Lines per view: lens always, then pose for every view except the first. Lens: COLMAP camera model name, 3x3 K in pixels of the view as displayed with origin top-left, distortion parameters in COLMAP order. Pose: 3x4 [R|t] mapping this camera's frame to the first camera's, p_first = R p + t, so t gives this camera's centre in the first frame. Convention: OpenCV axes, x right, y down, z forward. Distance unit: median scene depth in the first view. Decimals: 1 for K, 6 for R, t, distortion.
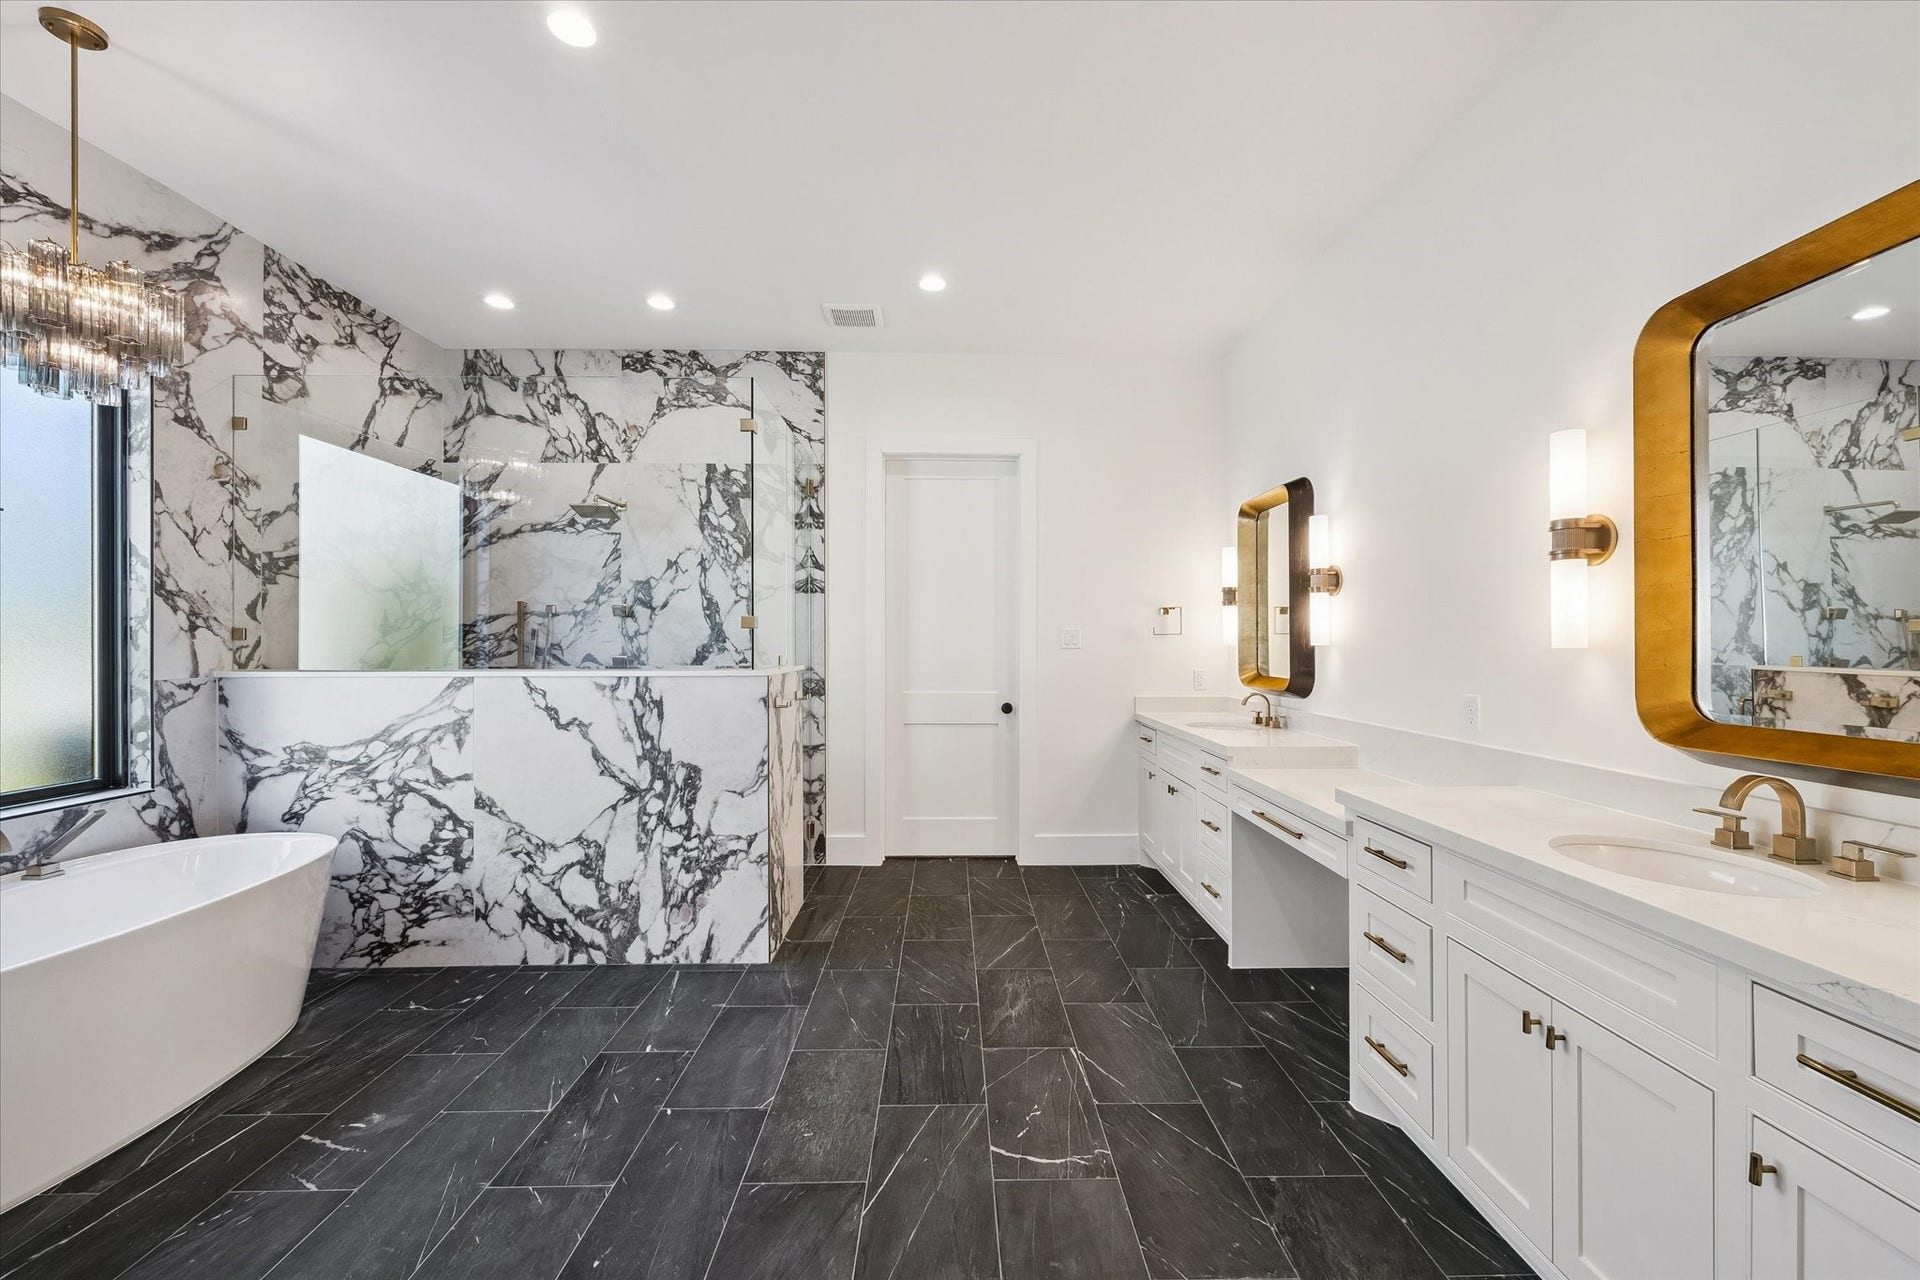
lens RADIAL K [[739.9, 0, 989.2], [0, 739.9, 642.5], [0, 0, 1]] dist [-0.001971, -0.000062]
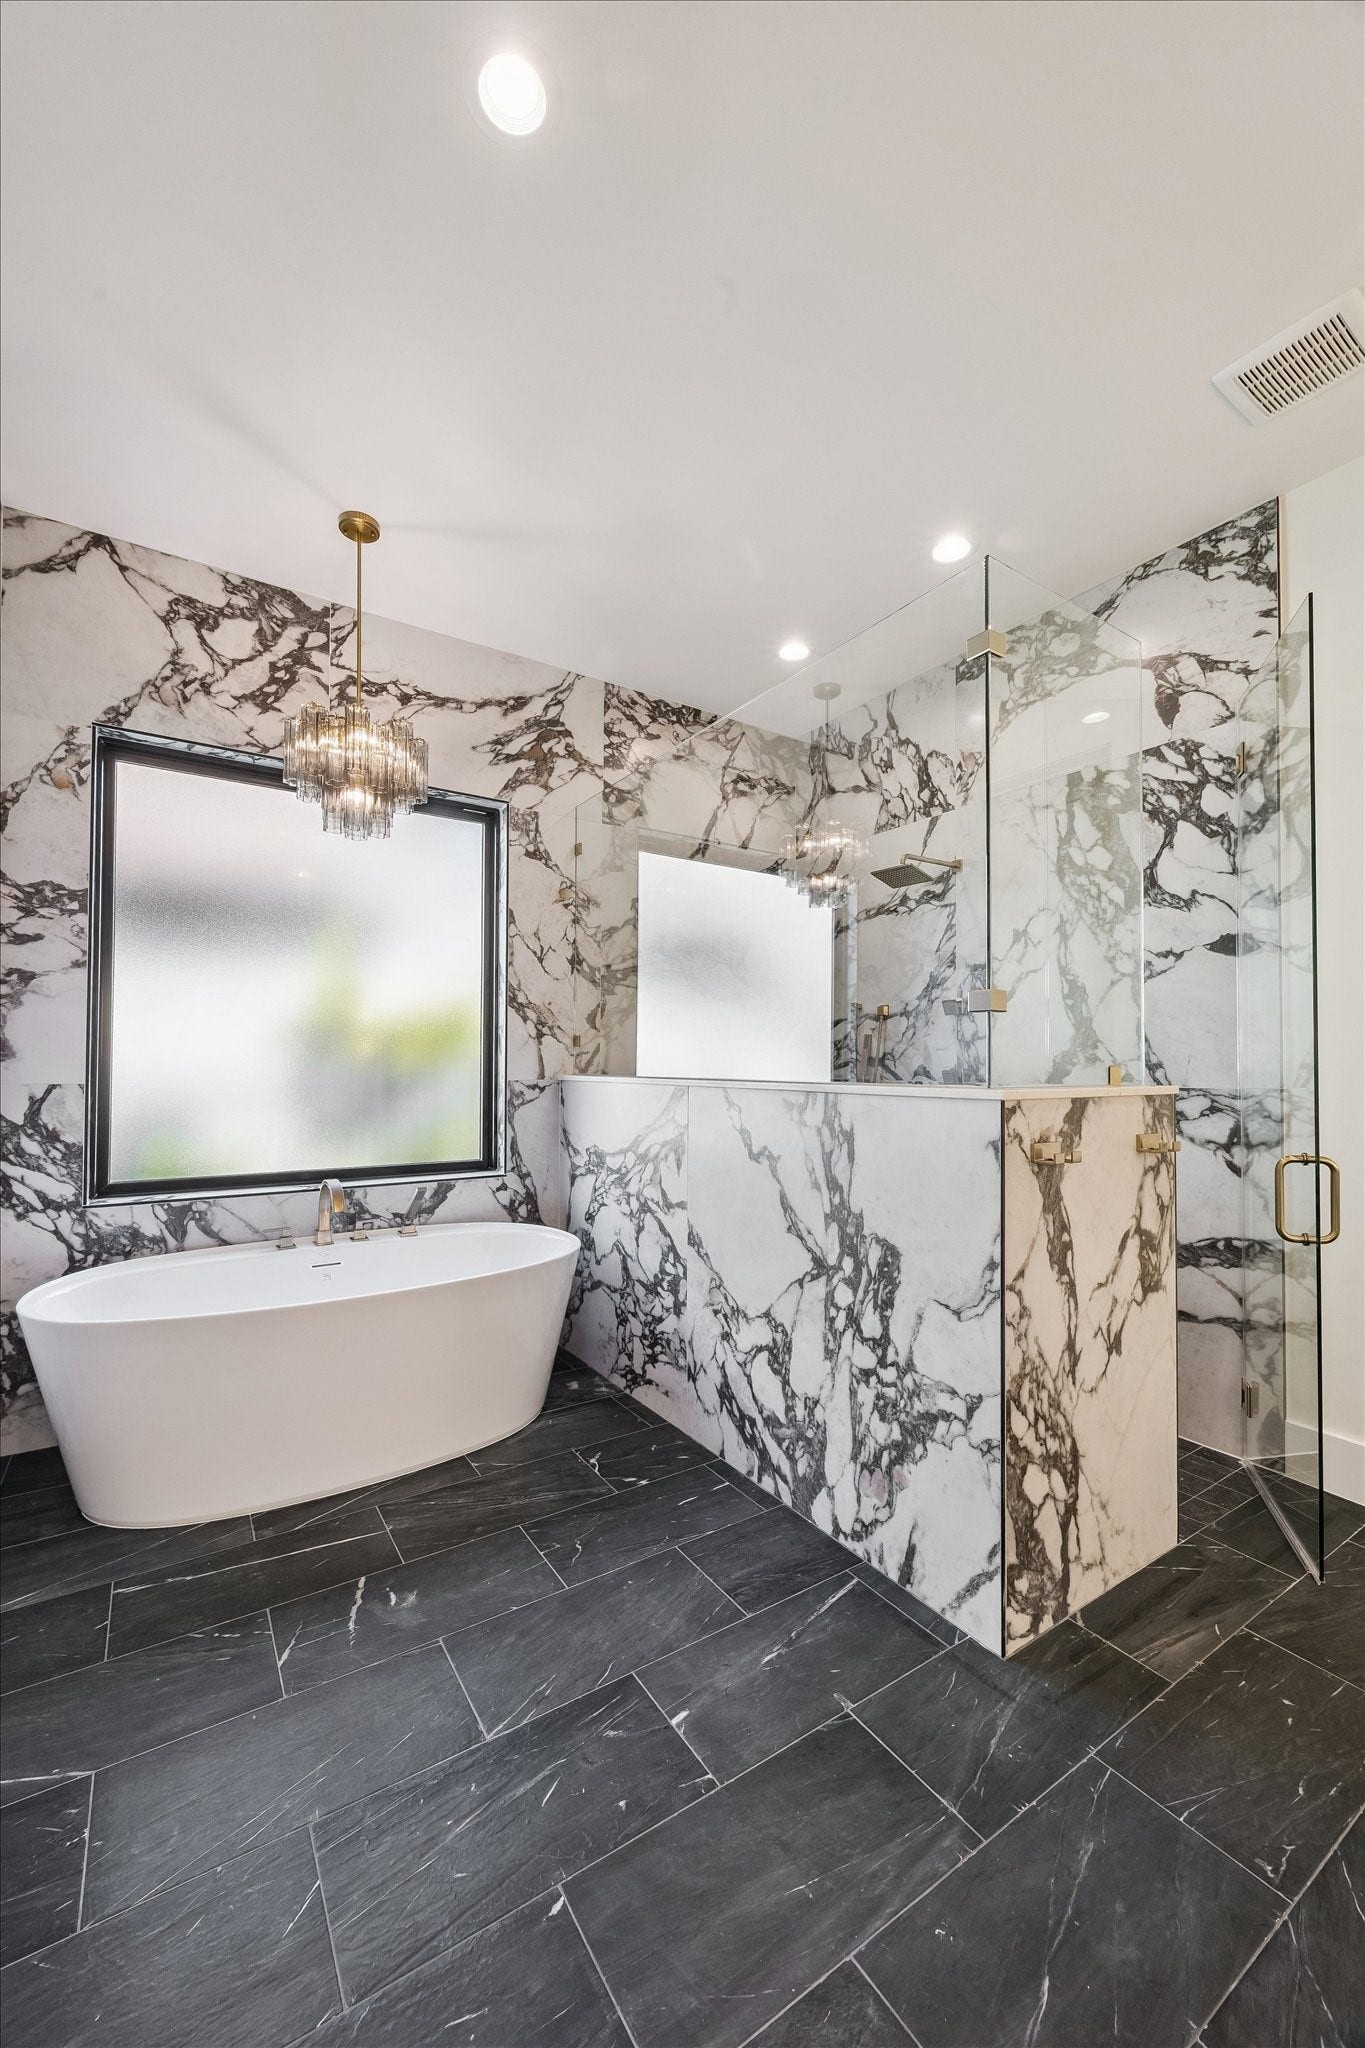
lens RADIAL K [[789.2, 0, 686.3], [0, 789.2, 1051.1], [0, 0, 1]] dist [-0.001971, -0.000062]
pose [[0.498542, -0.011409, -0.866791, 0.074889], [-0.003560, 0.999878, -0.015209, 0.019871], [0.866858, 0.010668, 0.498440, 0.537068]]
